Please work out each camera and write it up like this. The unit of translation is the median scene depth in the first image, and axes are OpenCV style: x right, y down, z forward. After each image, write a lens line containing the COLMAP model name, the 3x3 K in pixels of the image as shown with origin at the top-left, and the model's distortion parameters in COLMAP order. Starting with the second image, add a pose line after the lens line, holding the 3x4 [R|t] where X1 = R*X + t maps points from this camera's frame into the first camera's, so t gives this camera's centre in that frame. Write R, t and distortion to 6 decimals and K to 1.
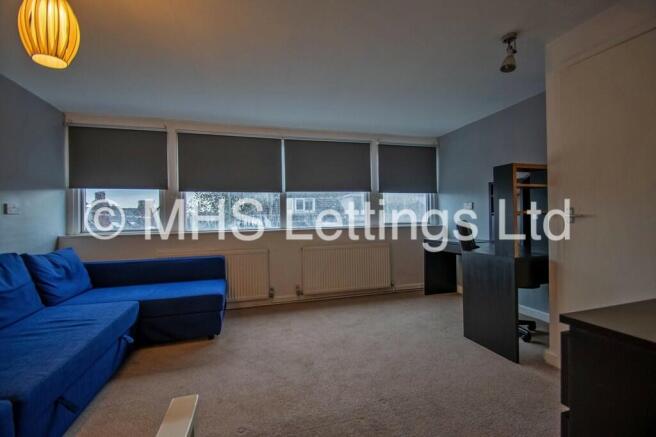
lens RADIAL K [[287.6, 0, 327.0], [0, 287.6, 219.4], [0, 0, 1]] dist [-0.004738, -0.000719]
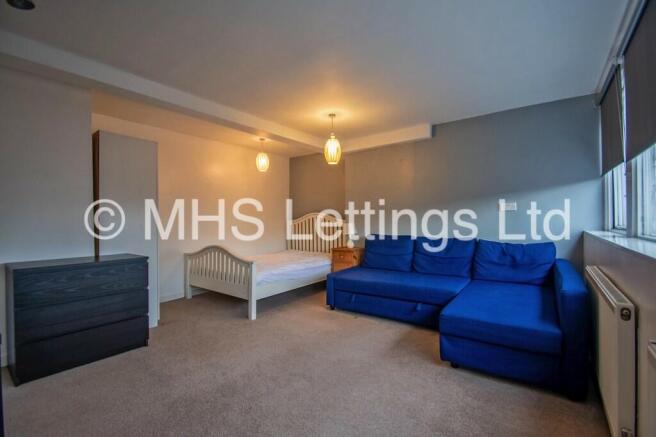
lens RADIAL K [[287.6, 0, 327.5], [0, 287.6, 217.7], [0, 0, 1]] dist [-0.004738, -0.000719]
pose [[-0.801493, 0.019974, -0.597670, 0.280973], [0.019741, 0.999781, 0.006940, -0.007951], [0.597678, -0.006236, -0.801712, 1.152154]]
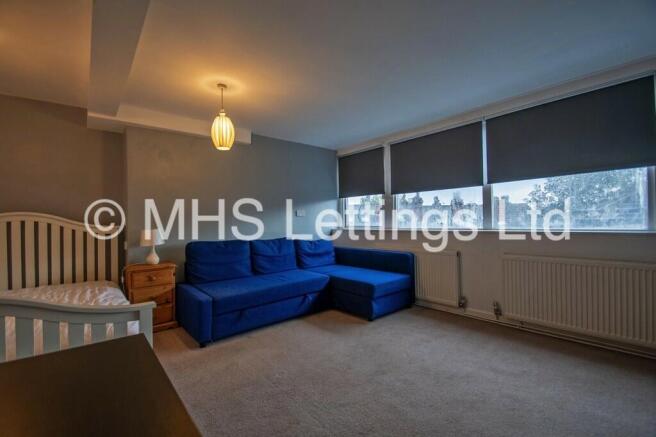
lens RADIAL K [[287.6, 0, 329.7], [0, 287.6, 219.3], [0, 0, 1]] dist [-0.004738, -0.000719]
pose [[0.410855, 0.002390, -0.911698, 0.479476], [0.008069, 0.999948, 0.006258, -0.005777], [0.911665, -0.009928, 0.410814, 0.300381]]
